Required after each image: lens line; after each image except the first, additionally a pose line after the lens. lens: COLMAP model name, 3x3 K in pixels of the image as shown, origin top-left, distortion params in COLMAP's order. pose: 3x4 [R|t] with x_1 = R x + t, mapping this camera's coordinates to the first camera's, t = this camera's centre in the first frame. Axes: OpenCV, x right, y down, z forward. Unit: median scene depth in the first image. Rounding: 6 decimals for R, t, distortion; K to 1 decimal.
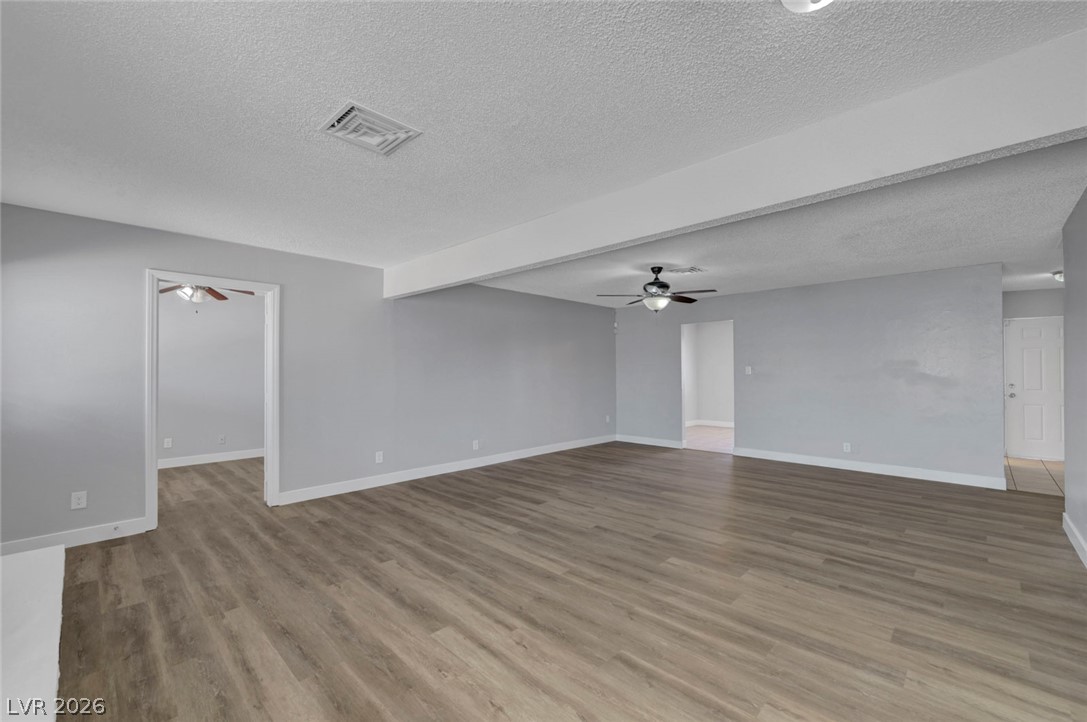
lens RADIAL K [[452.2, 0, 552.0], [0, 452.2, 364.7], [0, 0, 1]] dist [-0.001145, 0.000354]
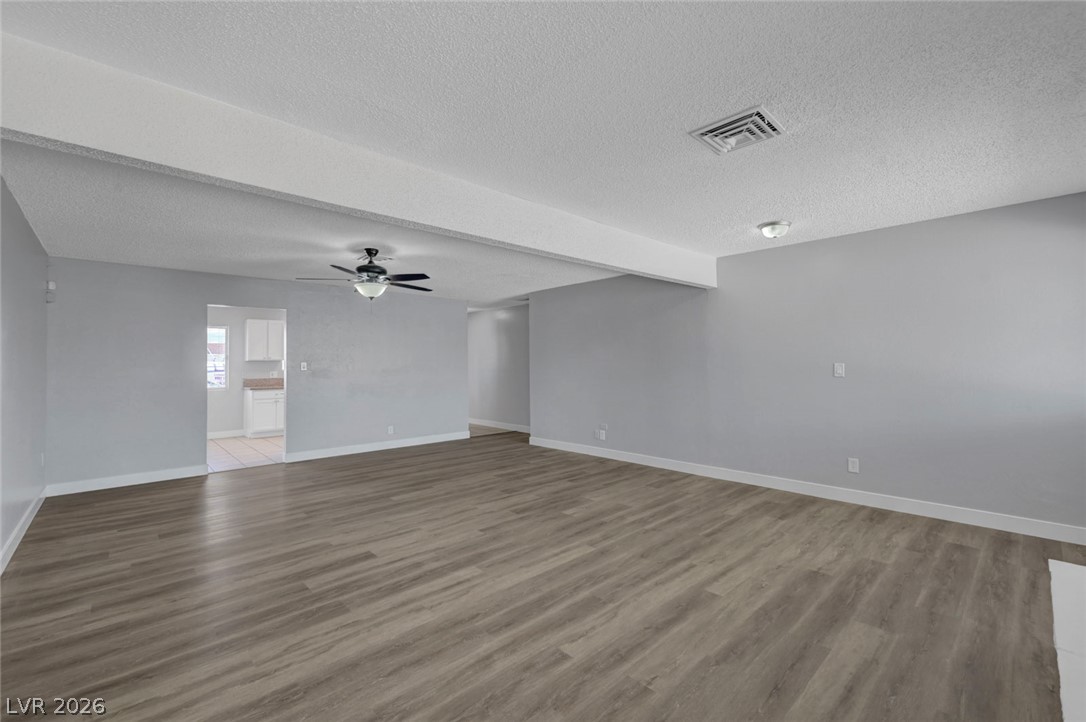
lens RADIAL K [[451.8, 0, 552.3], [0, 451.8, 357.0], [0, 0, 1]] dist [-0.001145, 0.000354]
pose [[0.051674, 0.019274, 0.998478, -0.961837], [-0.003434, 0.999811, -0.019122, 0.015710], [-0.998658, -0.002441, 0.051731, 0.920856]]
